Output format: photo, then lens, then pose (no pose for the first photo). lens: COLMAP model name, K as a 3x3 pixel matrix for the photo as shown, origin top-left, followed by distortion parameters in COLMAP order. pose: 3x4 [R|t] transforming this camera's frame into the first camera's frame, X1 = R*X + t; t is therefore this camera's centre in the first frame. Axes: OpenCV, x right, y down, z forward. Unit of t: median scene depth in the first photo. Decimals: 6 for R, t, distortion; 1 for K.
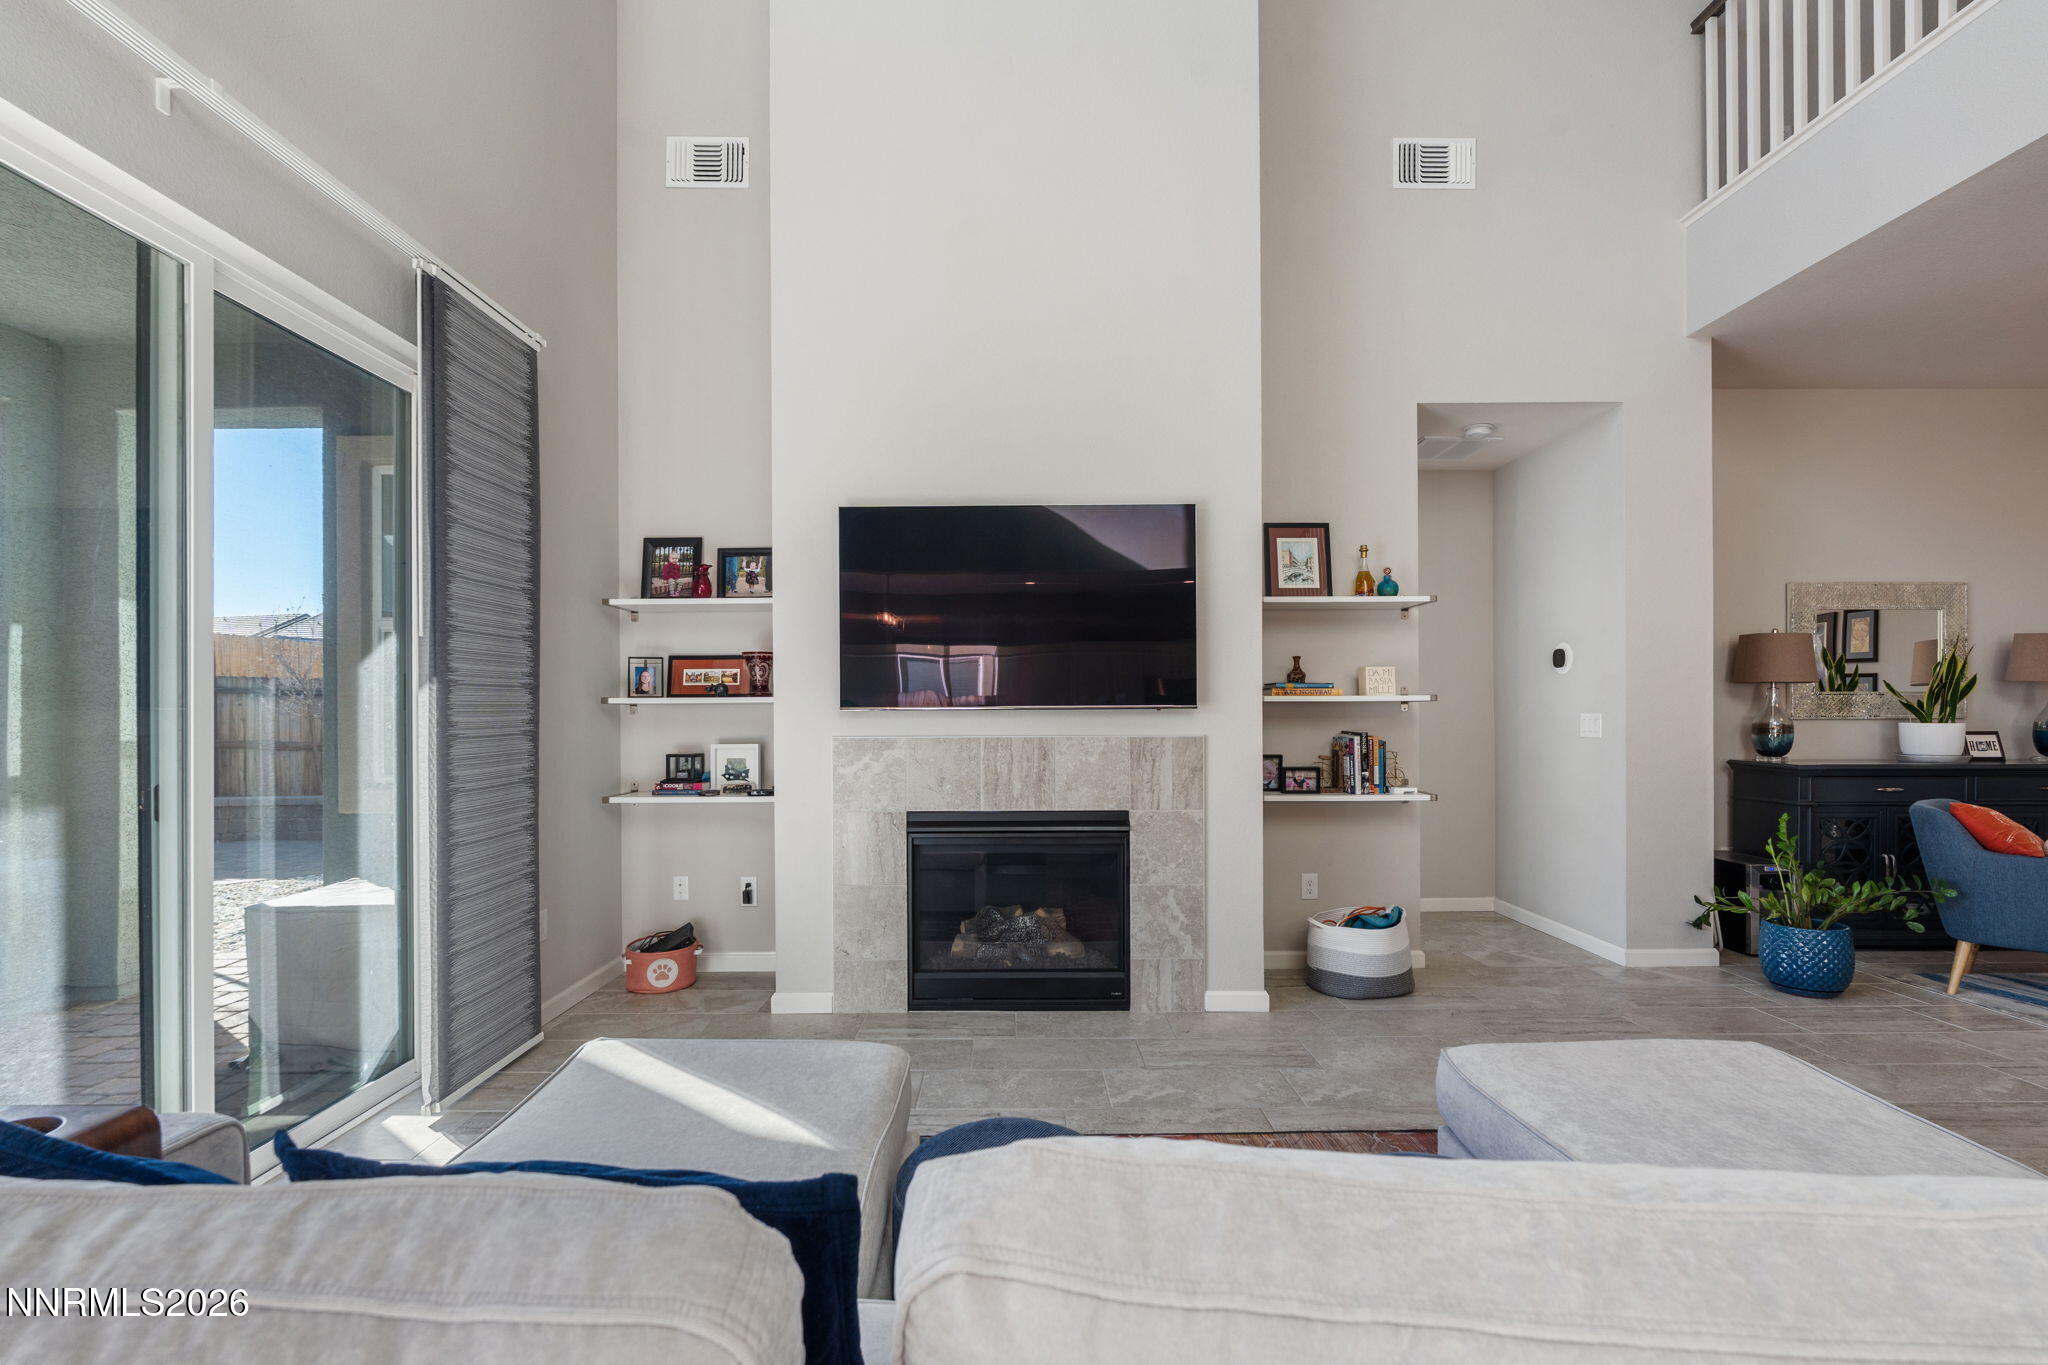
lens RADIAL K [[897.0, 0, 1019.3], [0, 897.0, 713.3], [0, 0, 1]] dist [-0.006359, 0.000819]
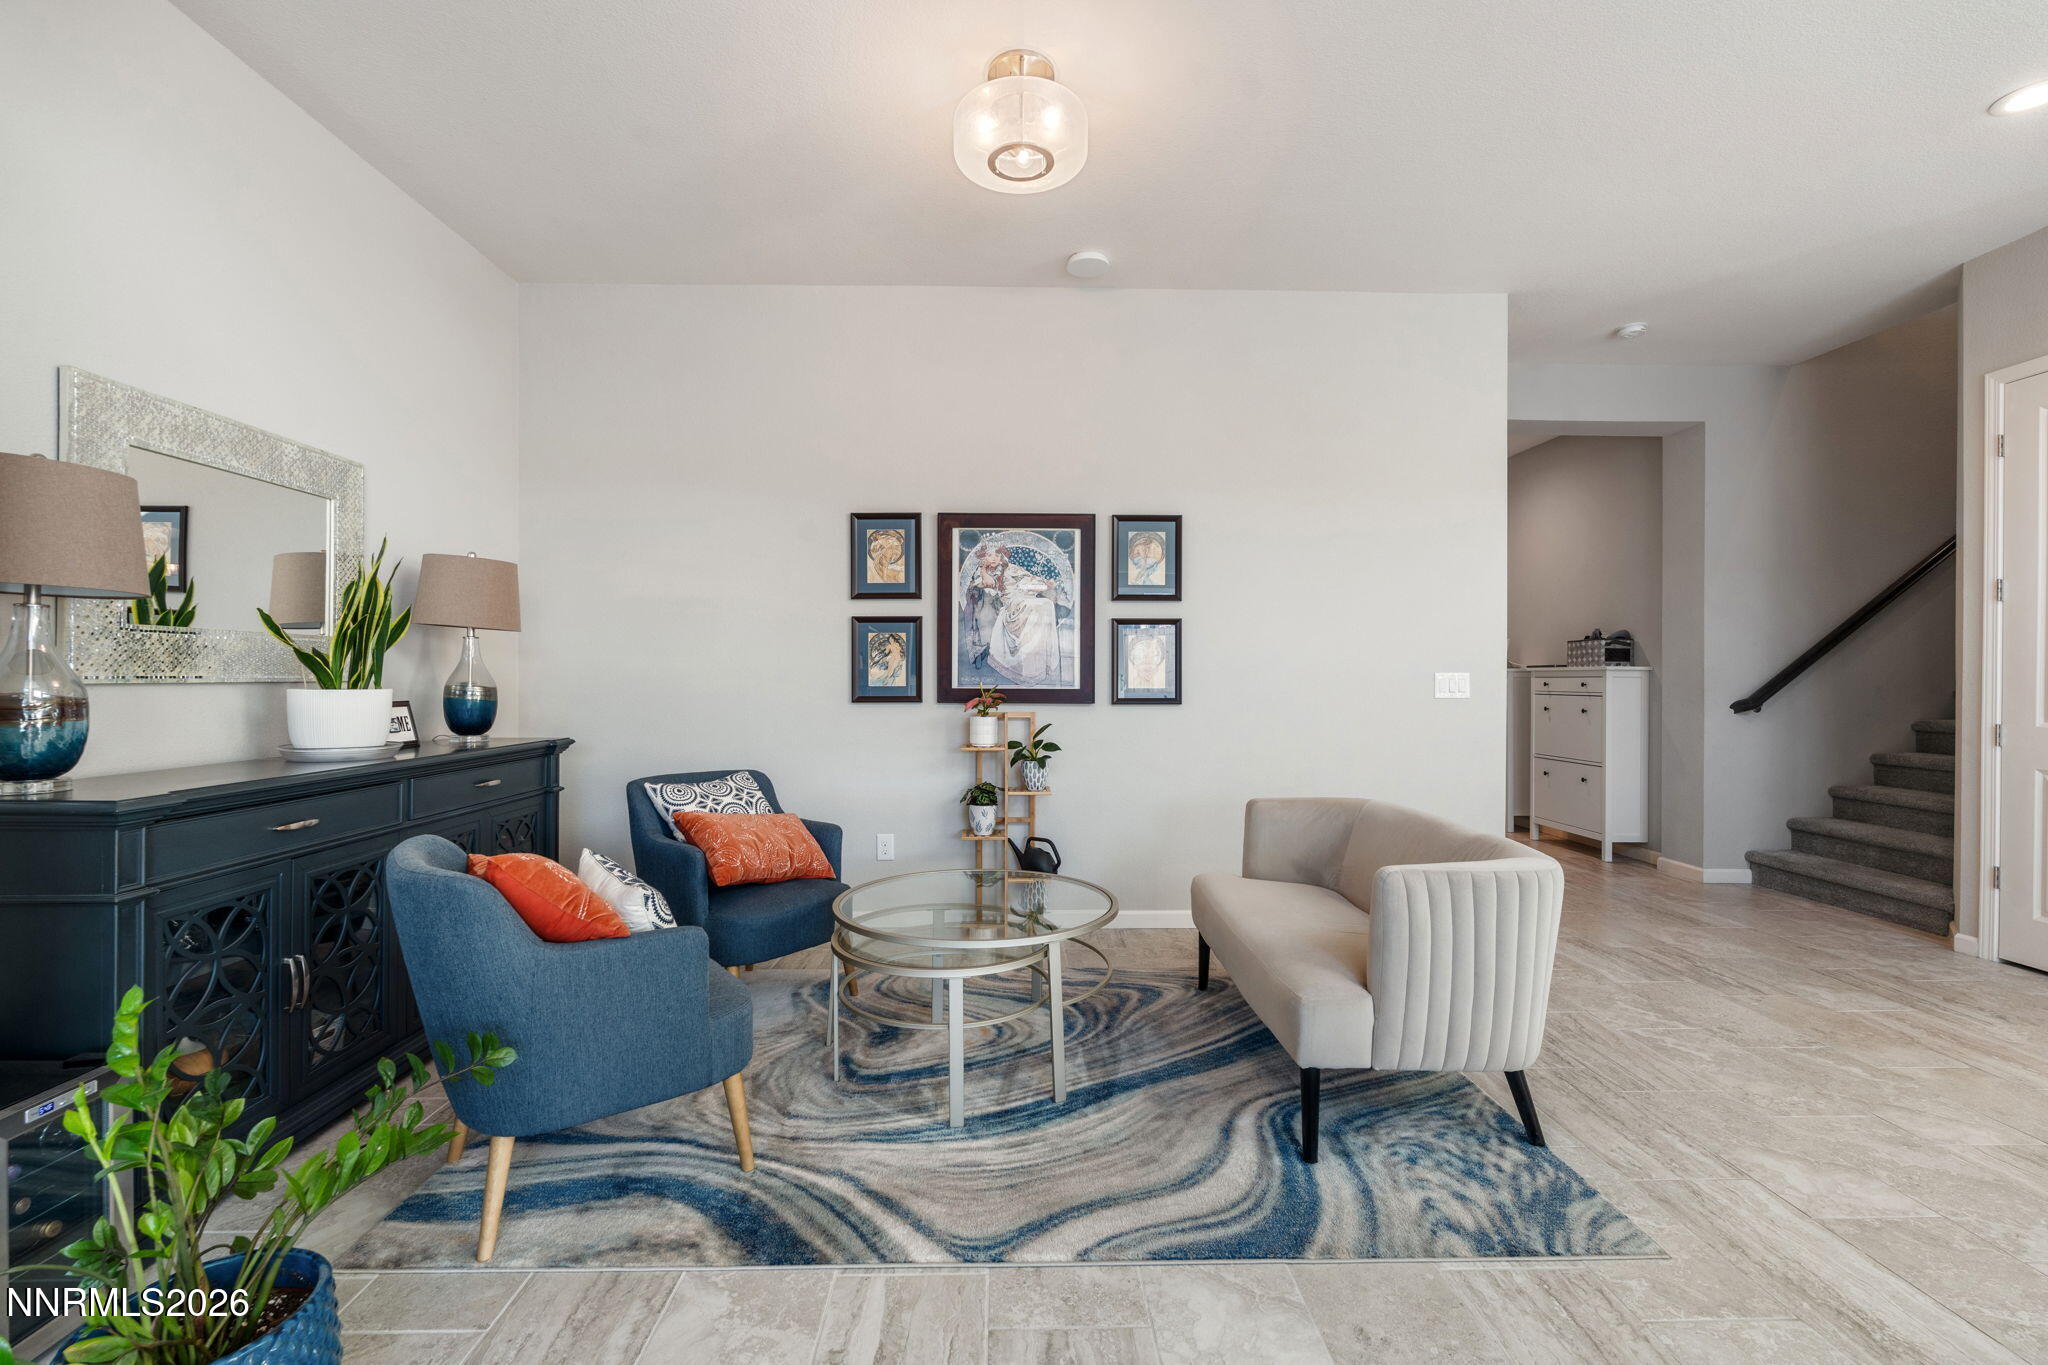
lens RADIAL K [[897.0, 0, 1022.6], [0, 897.0, 677.2], [0, 0, 1]] dist [-0.006359, 0.000819]
pose [[-0.018832, 0.002834, 0.999819, 0.522309], [-0.000774, 0.999996, -0.002849, 0.005131], [-0.999822, -0.000827, -0.018830, 0.671465]]
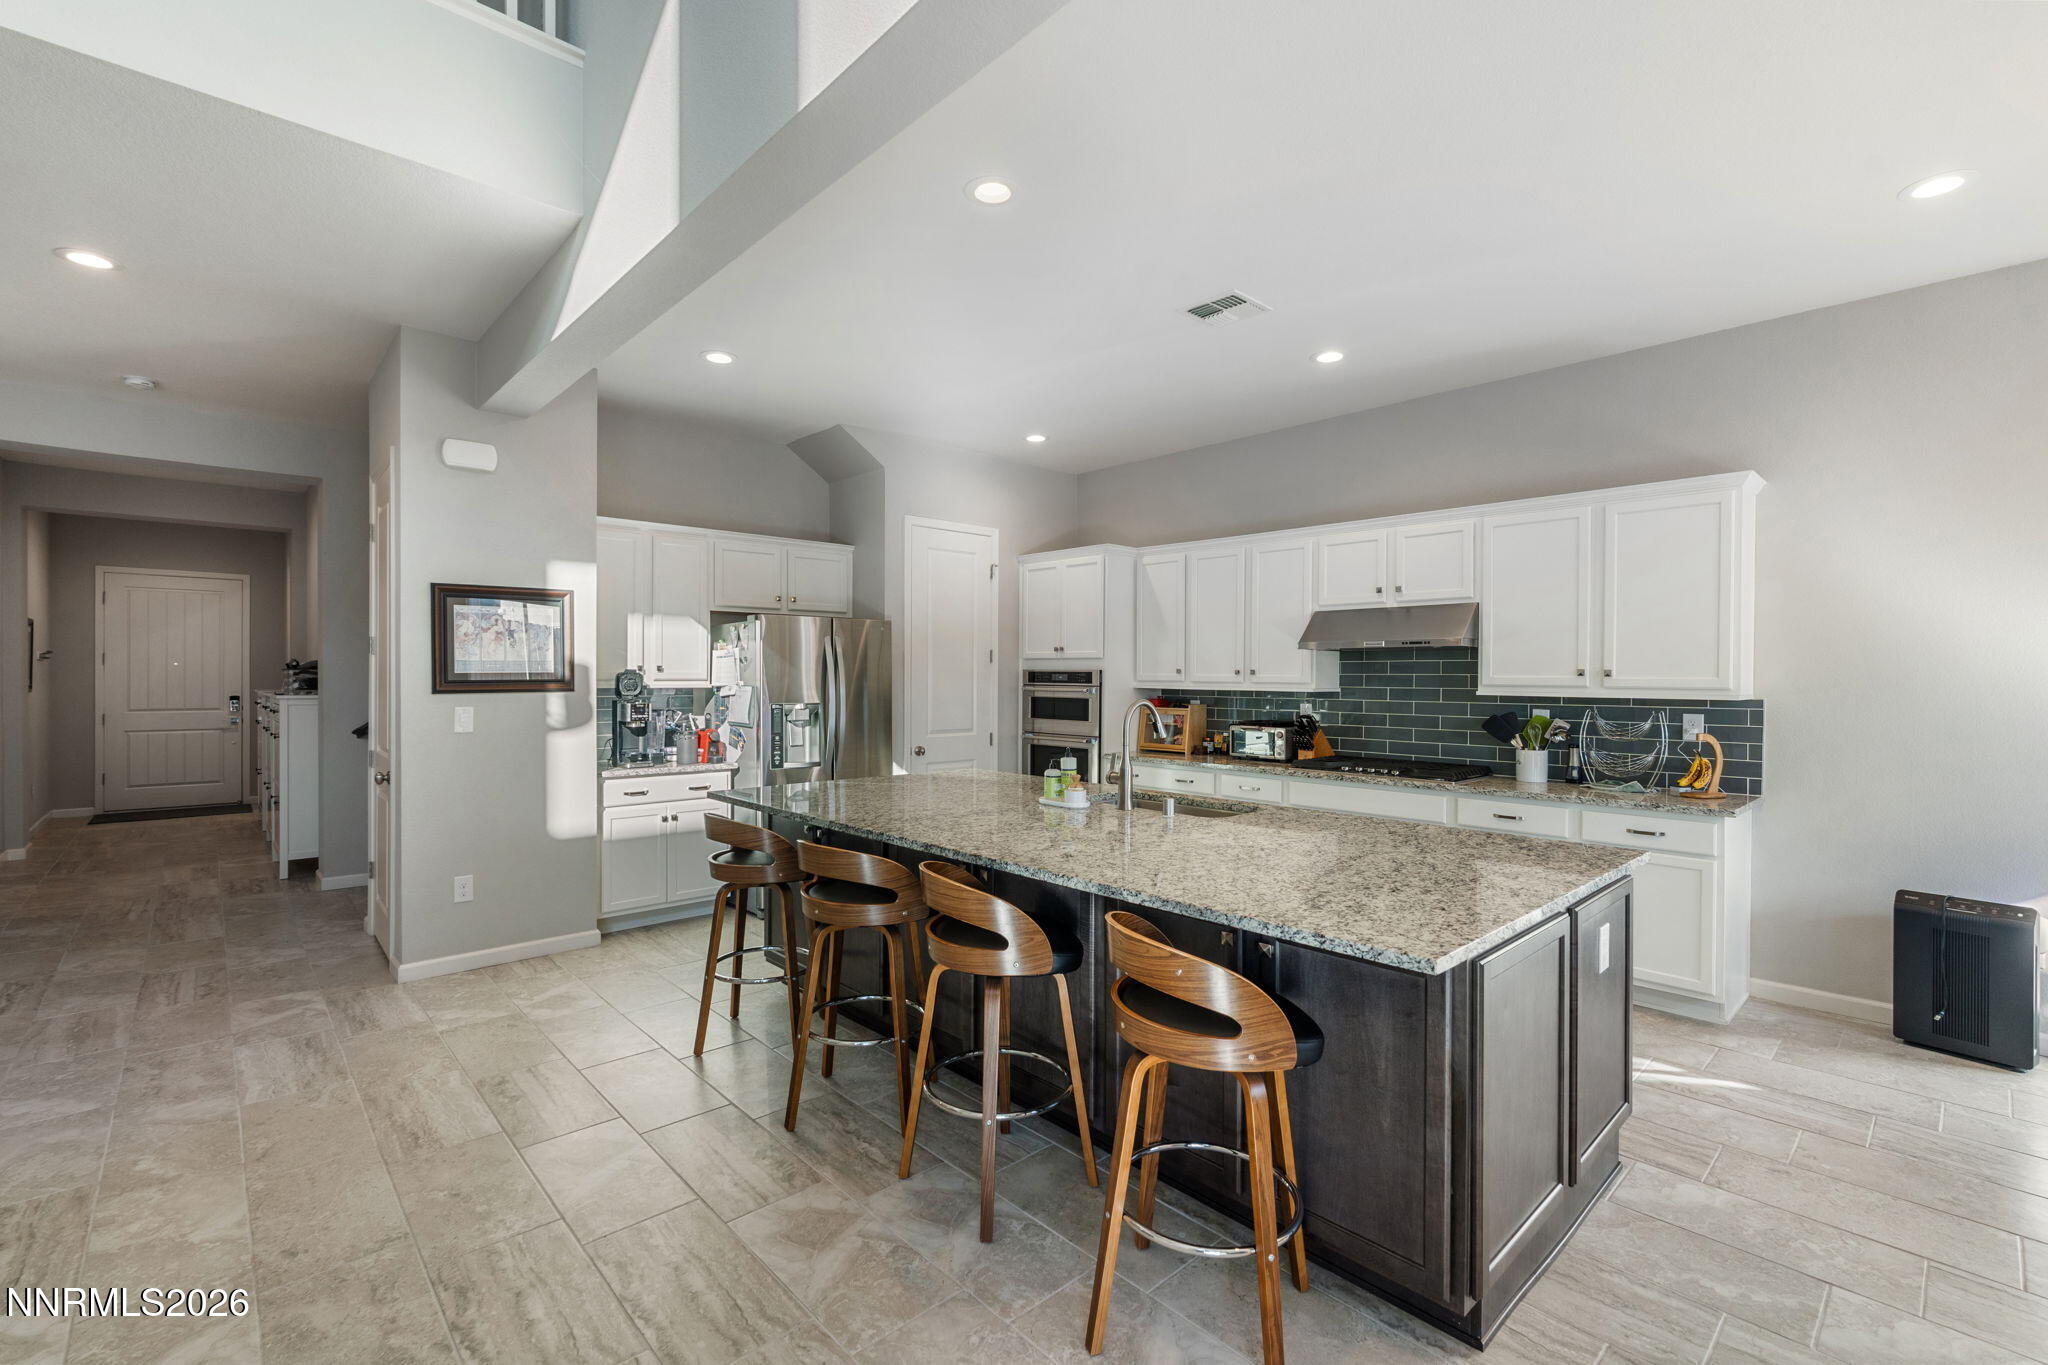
lens RADIAL K [[897.0, 0, 1014.5], [0, 897.0, 686.3], [0, 0, 1]] dist [-0.006359, 0.000819]
pose [[-0.670616, -0.007772, 0.741764, -0.023062], [0.001228, 0.999932, 0.011588, -0.048004], [-0.741804, 0.008682, -0.670561, -0.191290]]
